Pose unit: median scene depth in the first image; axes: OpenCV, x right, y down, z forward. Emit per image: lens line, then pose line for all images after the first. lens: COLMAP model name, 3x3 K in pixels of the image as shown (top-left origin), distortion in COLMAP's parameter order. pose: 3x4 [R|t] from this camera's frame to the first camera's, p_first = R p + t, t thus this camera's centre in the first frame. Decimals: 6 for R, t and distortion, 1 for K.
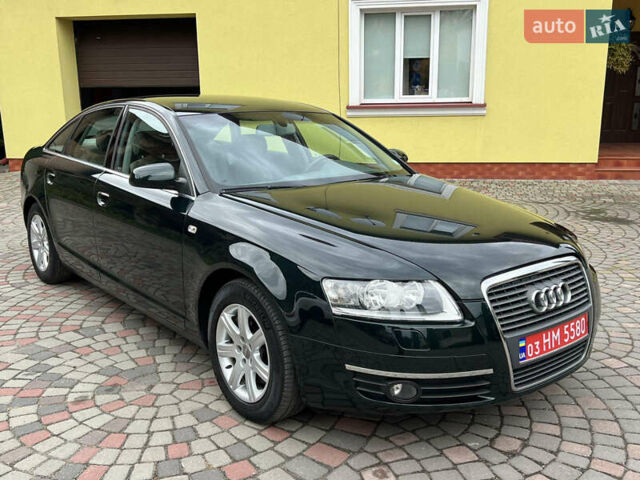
lens RADIAL K [[647.6, 0, 321.6], [0, 647.6, 233.3], [0, 0, 1]] dist [0.040370, 0.000000]
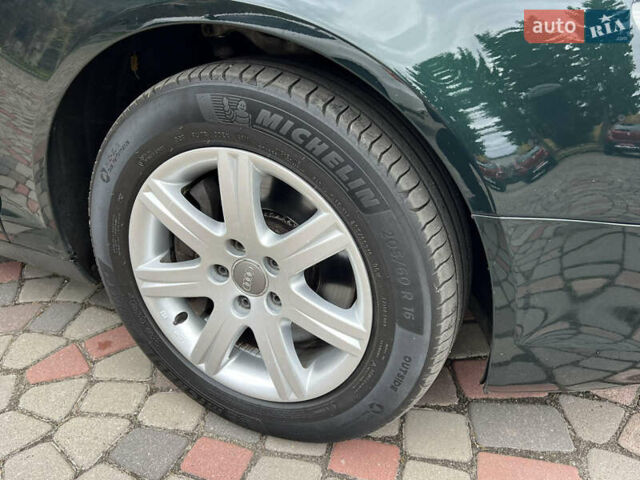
lens RADIAL K [[553.9, 0, 317.8], [0, 553.9, 246.4], [0, 0, 1]] dist [0.093233, -0.134783]
pose [[0.900388, -0.196279, 0.388298, -0.185258], [0.080844, 0.952393, 0.293960, 0.072575], [-0.427511, -0.233286, 0.873391, 0.668894]]
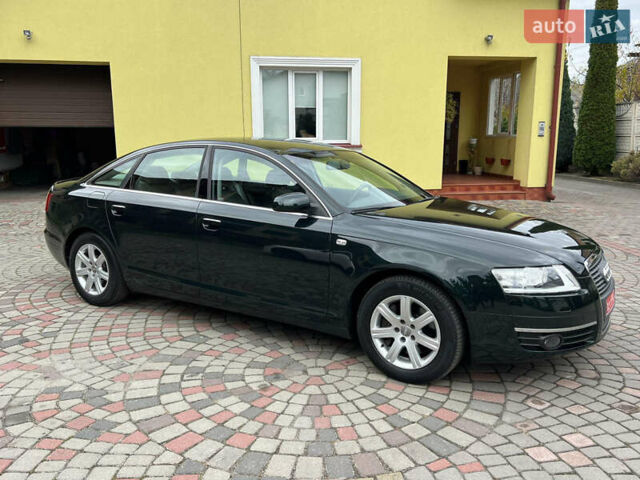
lens RADIAL K [[553.9, 0, 316.9], [0, 553.9, 244.0], [0, 0, 1]] dist [0.093233, -0.134783]
pose [[0.948360, -0.053163, 0.312710, -0.588879], [0.059460, 0.998174, -0.010627, 0.006513], [-0.311574, 0.028671, 0.949789, -0.020575]]
